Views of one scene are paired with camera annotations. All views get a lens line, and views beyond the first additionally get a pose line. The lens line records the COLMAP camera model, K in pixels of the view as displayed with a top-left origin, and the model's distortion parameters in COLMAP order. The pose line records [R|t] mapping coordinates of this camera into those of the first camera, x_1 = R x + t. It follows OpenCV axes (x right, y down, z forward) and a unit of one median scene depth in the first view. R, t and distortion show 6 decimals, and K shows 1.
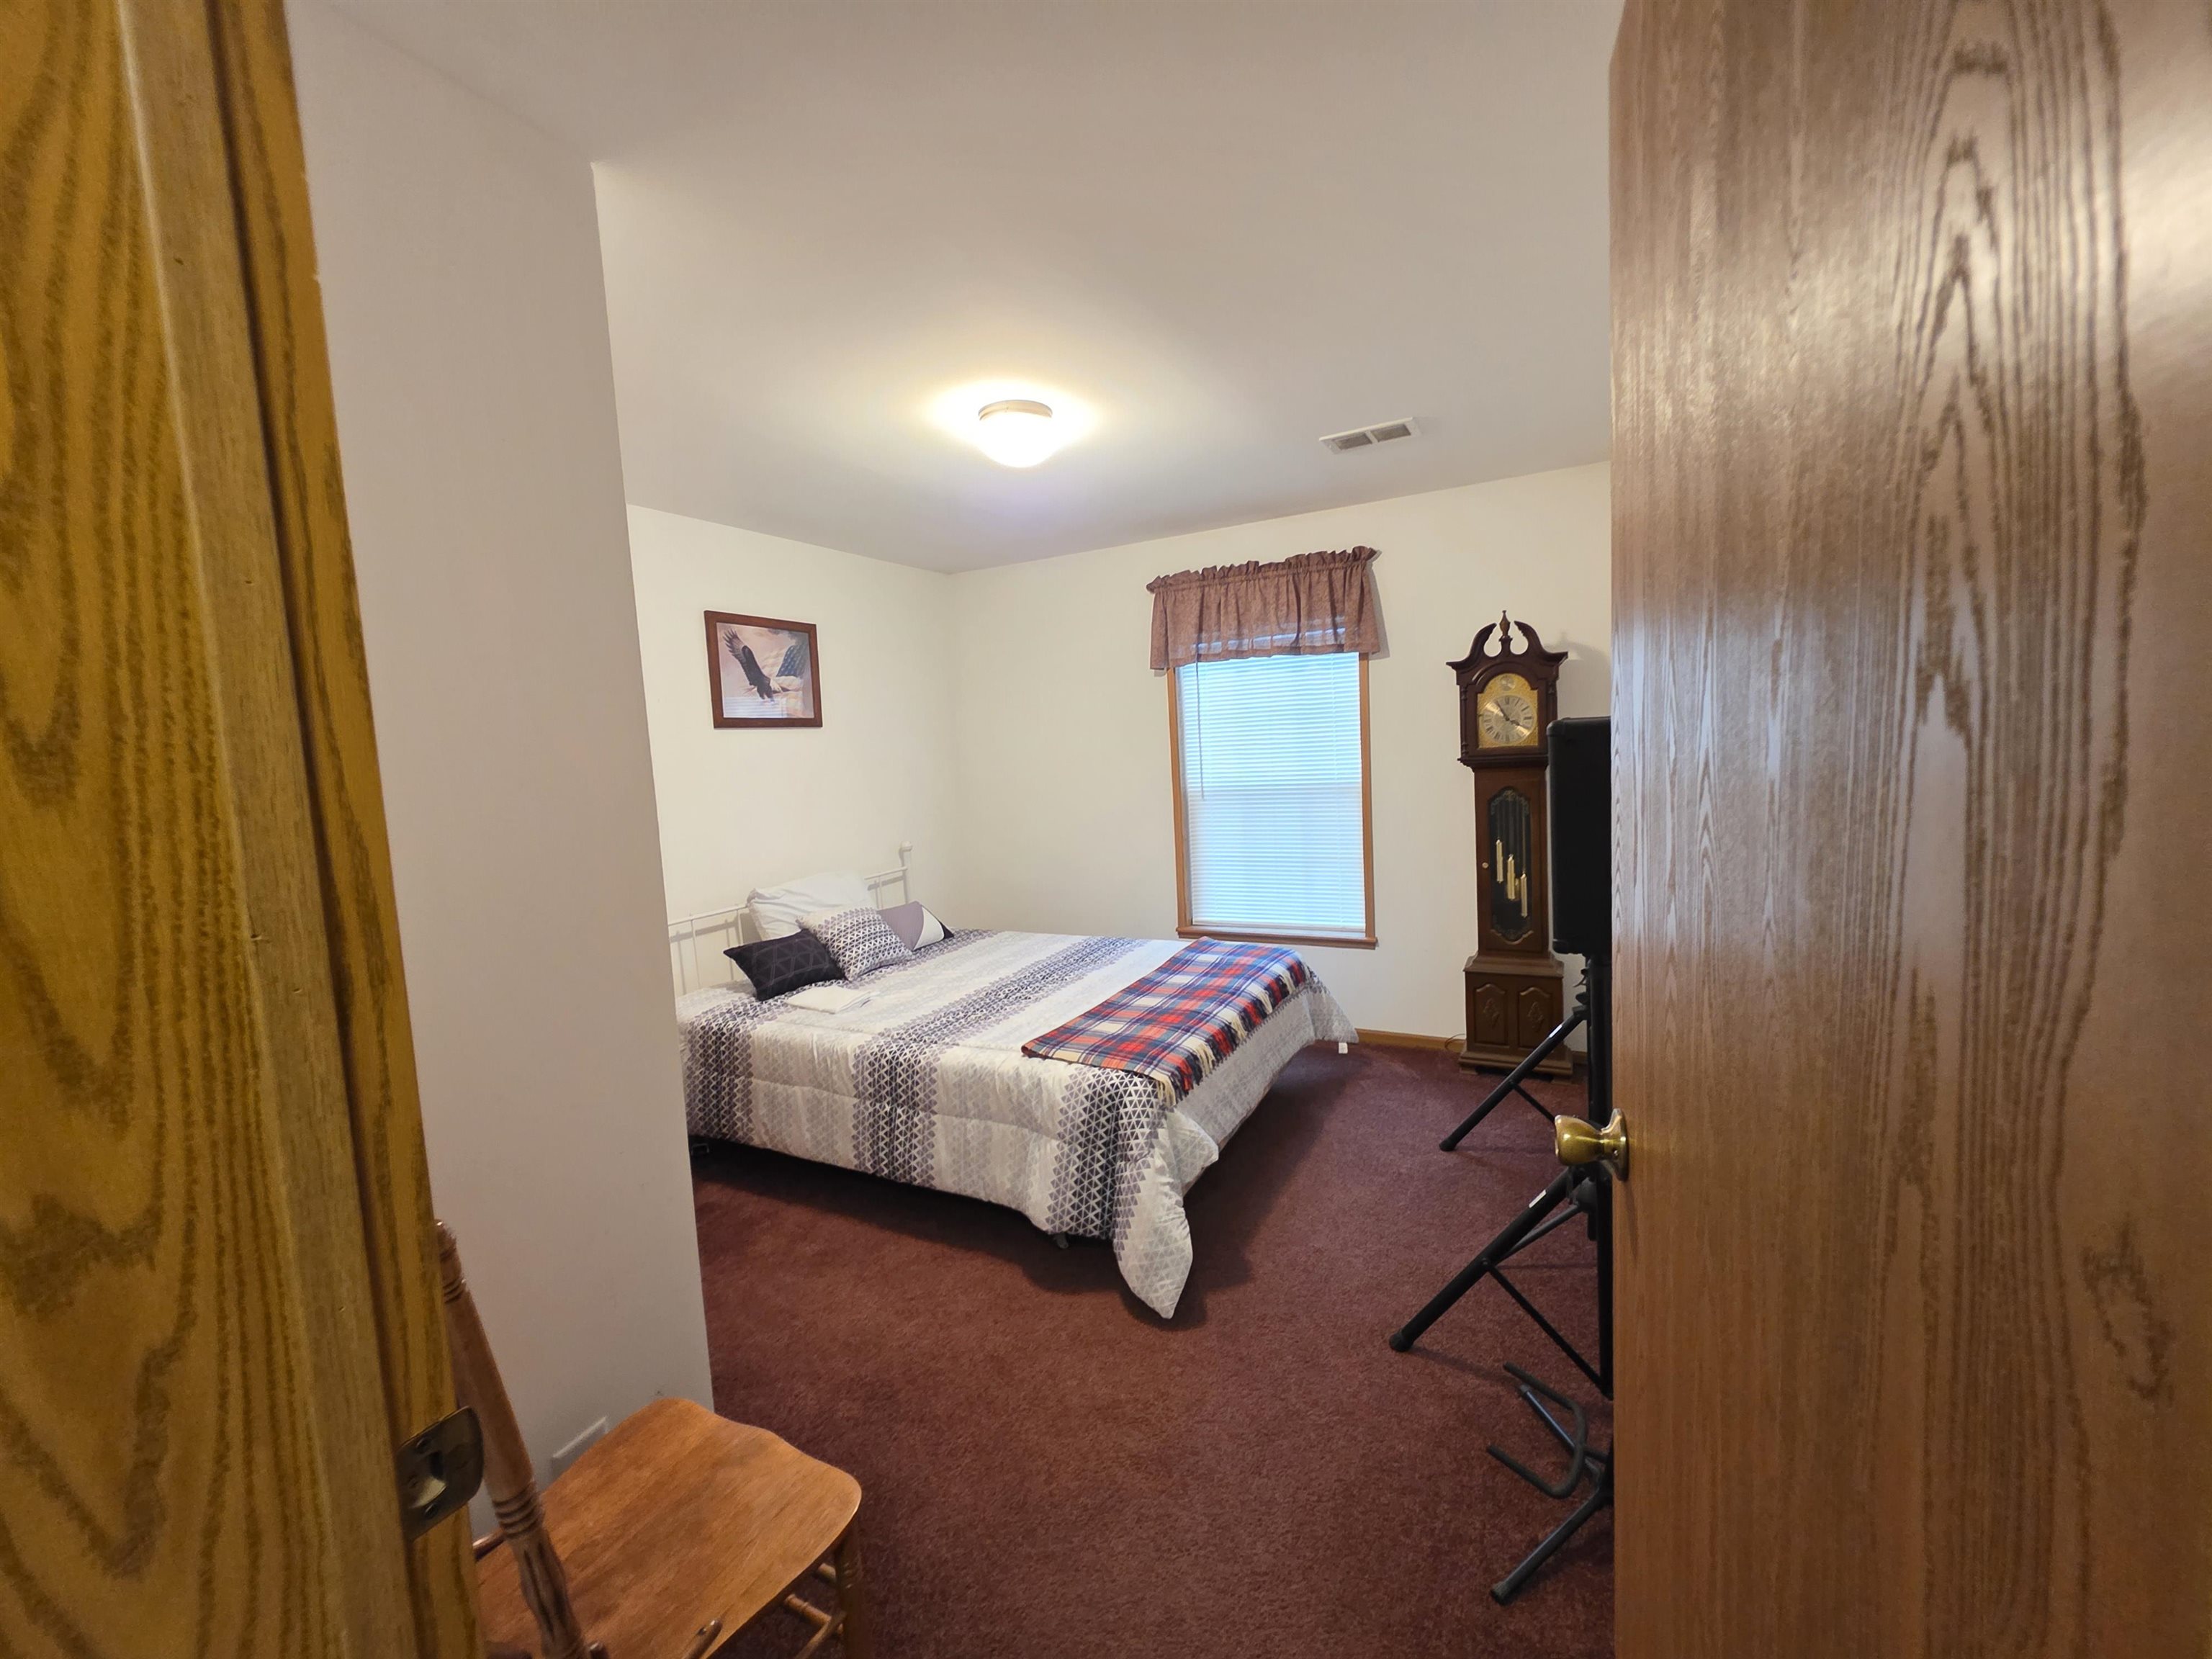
lens RADIAL K [[891.5, 0, 1108.7], [0, 891.5, 818.2], [0, 0, 1]] dist [0.006894, -0.000342]
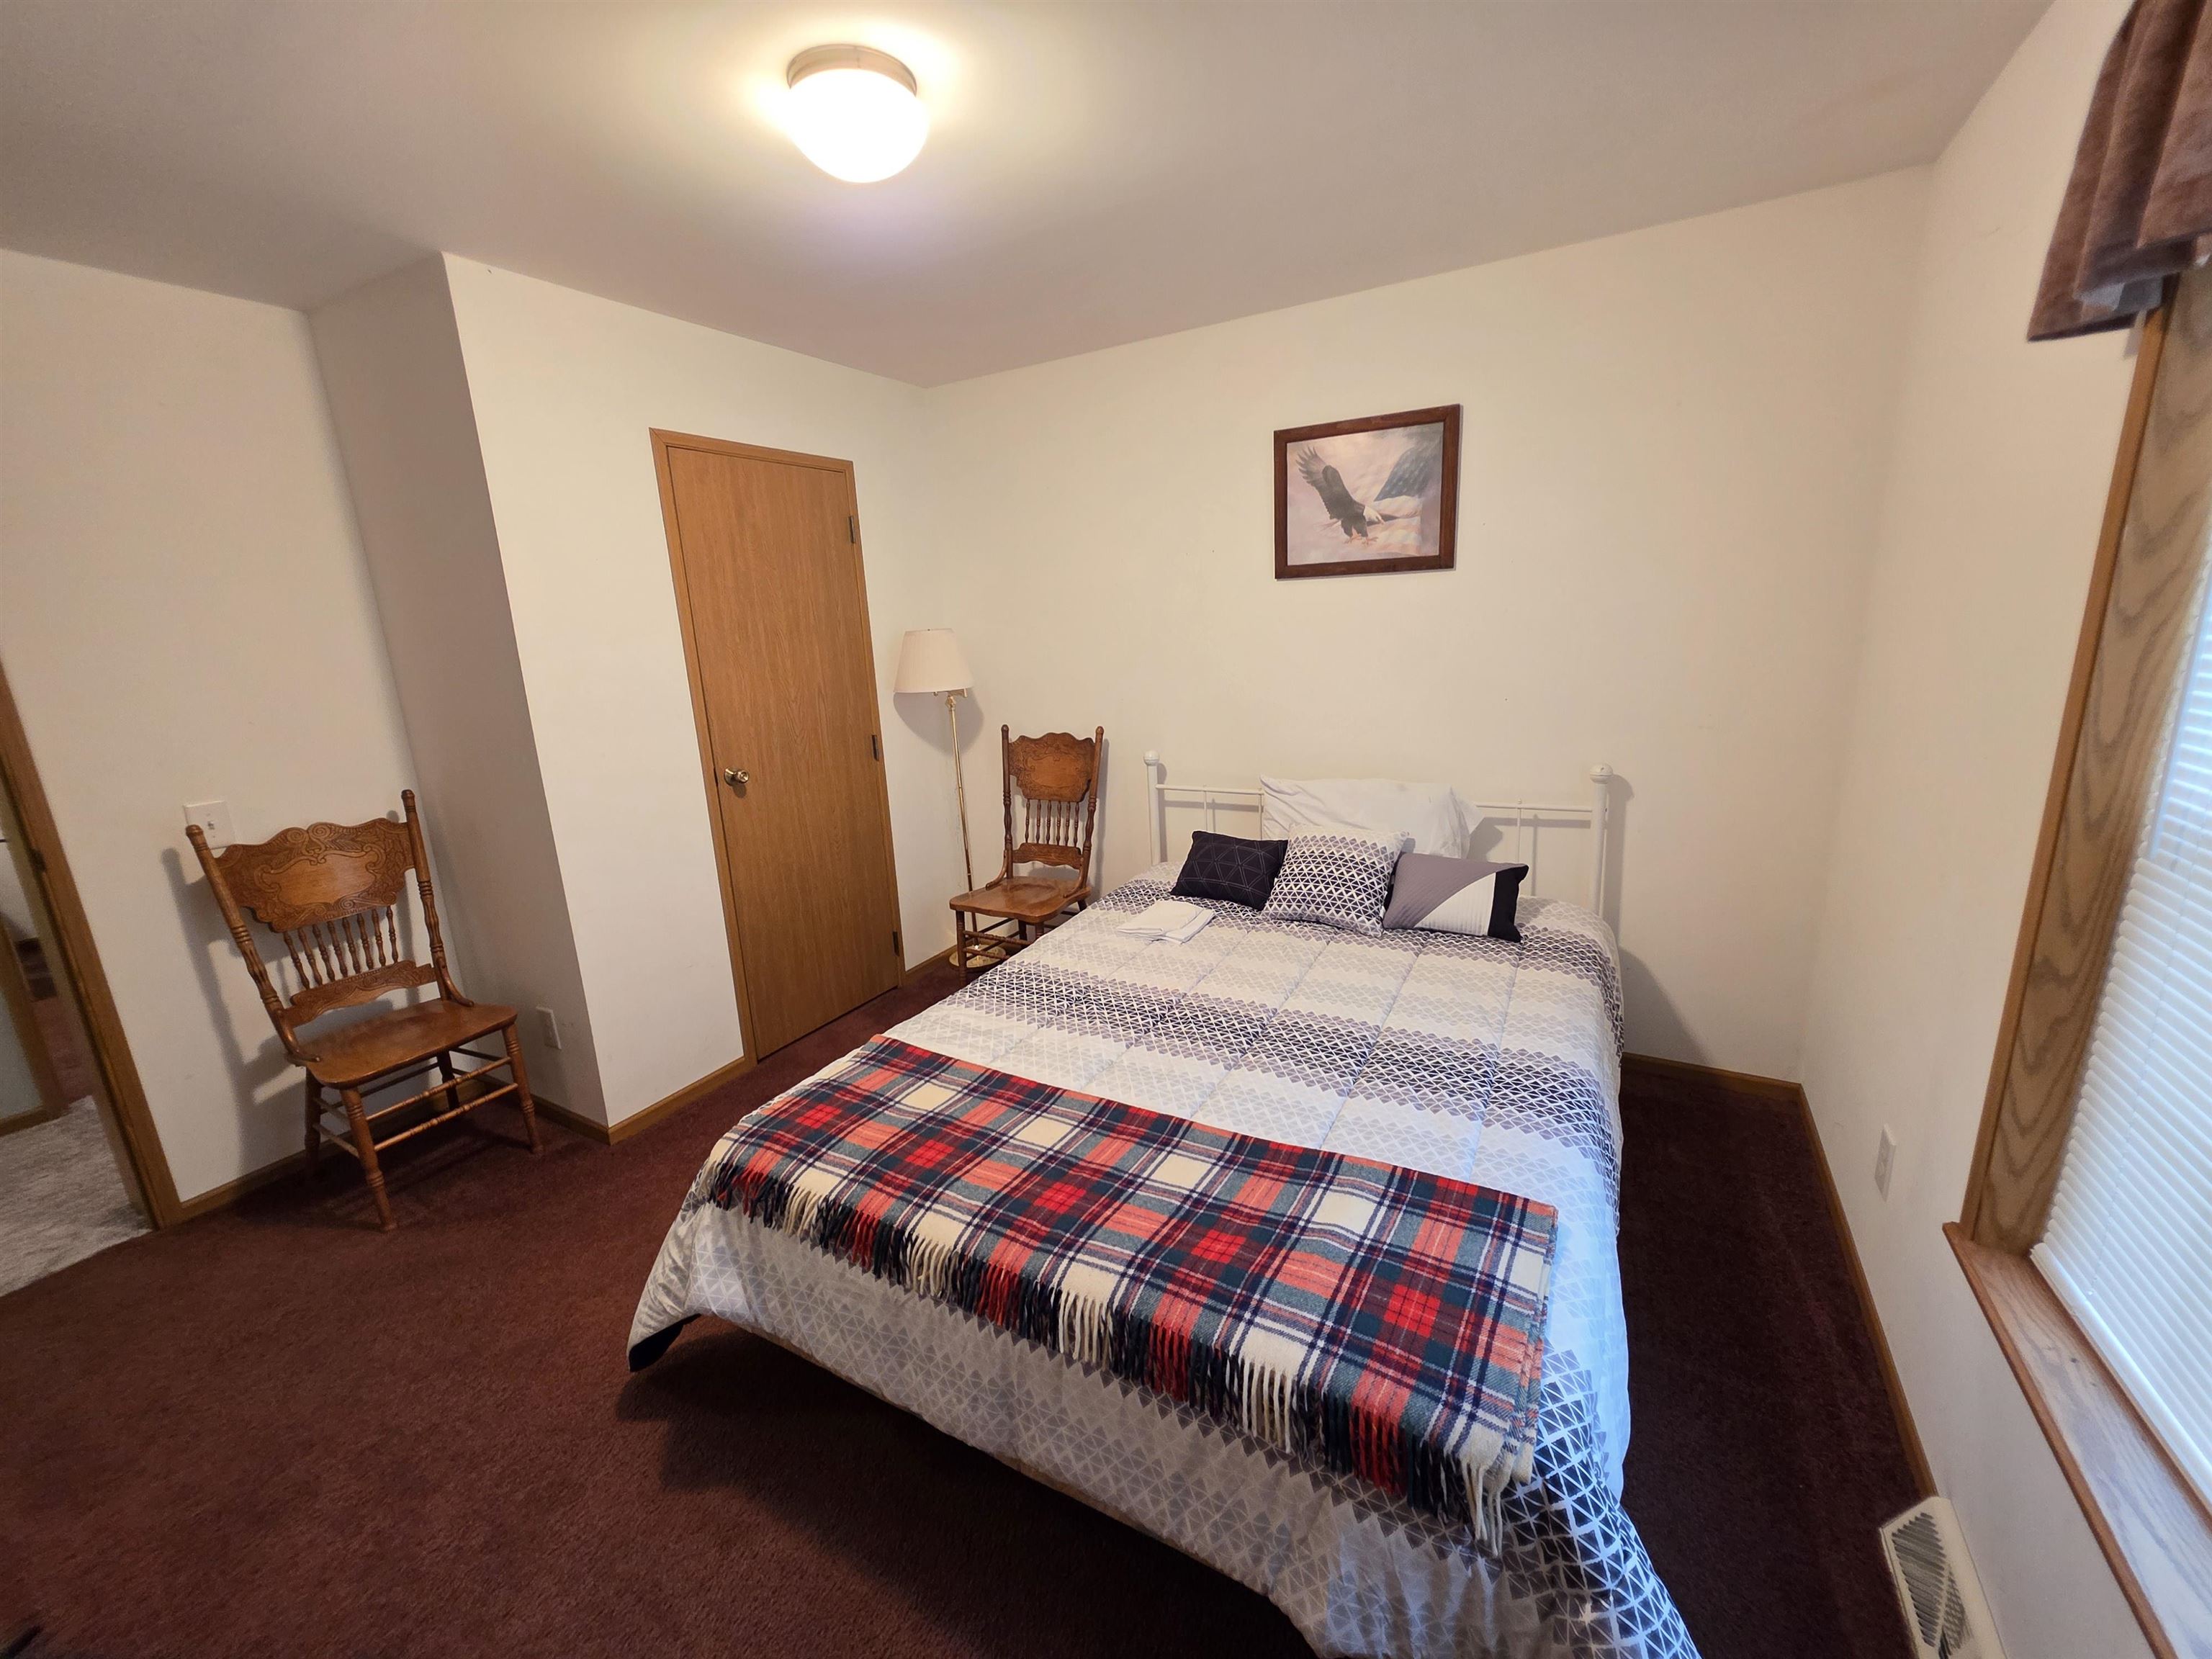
lens RADIAL K [[869.7, 0, 1104.7], [0, 869.7, 814.7], [0, 0, 1]] dist [-0.000431, -0.000093]
pose [[-0.009531, 0.272536, -0.962098, 0.385089], [-0.040637, 0.961242, 0.272696, -0.098130], [0.999129, 0.041696, 0.001914, 0.798083]]
